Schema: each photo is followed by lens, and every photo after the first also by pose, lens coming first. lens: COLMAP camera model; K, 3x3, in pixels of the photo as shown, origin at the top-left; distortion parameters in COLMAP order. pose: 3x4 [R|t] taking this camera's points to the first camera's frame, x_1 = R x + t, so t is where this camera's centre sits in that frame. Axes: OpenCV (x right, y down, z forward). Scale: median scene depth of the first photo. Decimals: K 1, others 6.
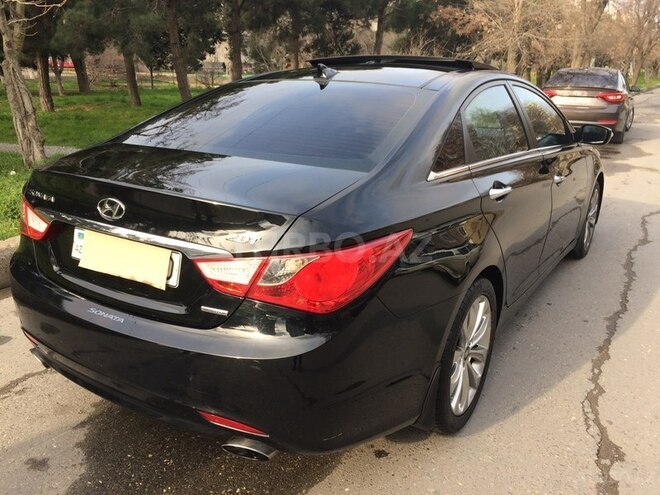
lens RADIAL K [[560.1, 0, 327.5], [0, 560.1, 247.0], [0, 0, 1]] dist [0.040136, -0.032642]
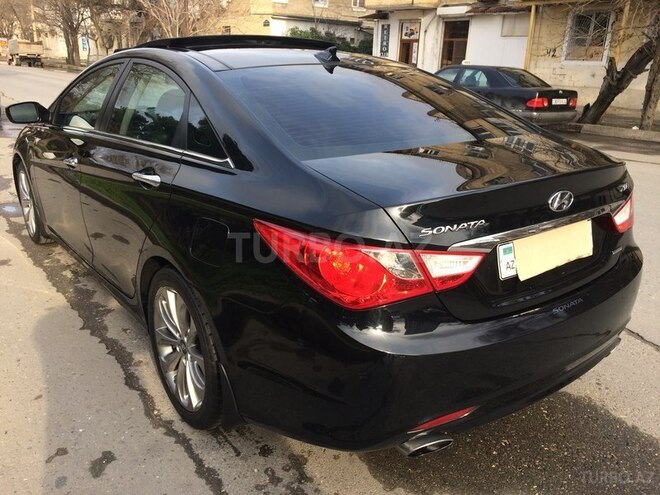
lens RADIAL K [[560.1, 0, 326.1], [0, 560.1, 250.0], [0, 0, 1]] dist [0.040136, -0.032642]
pose [[0.357056, -0.314200, 0.879653, -1.210137], [0.267684, 0.936650, 0.225904, -0.272679], [-0.894906, 0.154809, 0.418542, 0.818520]]
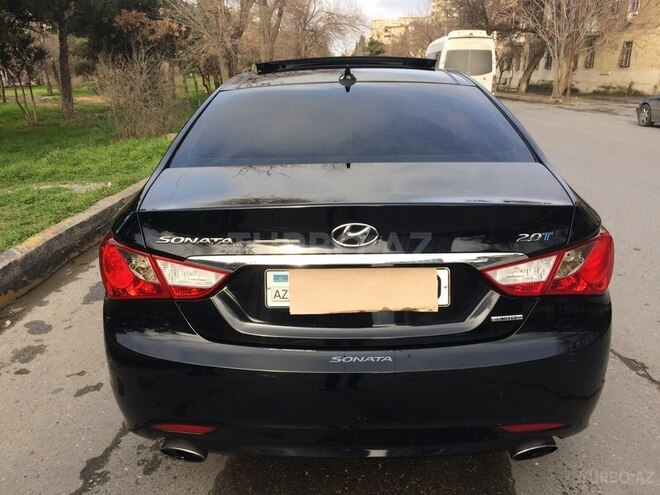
lens RADIAL K [[560.1, 0, 325.9], [0, 560.1, 244.4], [0, 0, 1]] dist [0.040136, -0.032642]
pose [[0.853773, -0.175477, 0.490184, -0.712748], [0.181880, 0.982698, 0.035001, -0.078279], [-0.487844, 0.059271, 0.870916, 0.235495]]
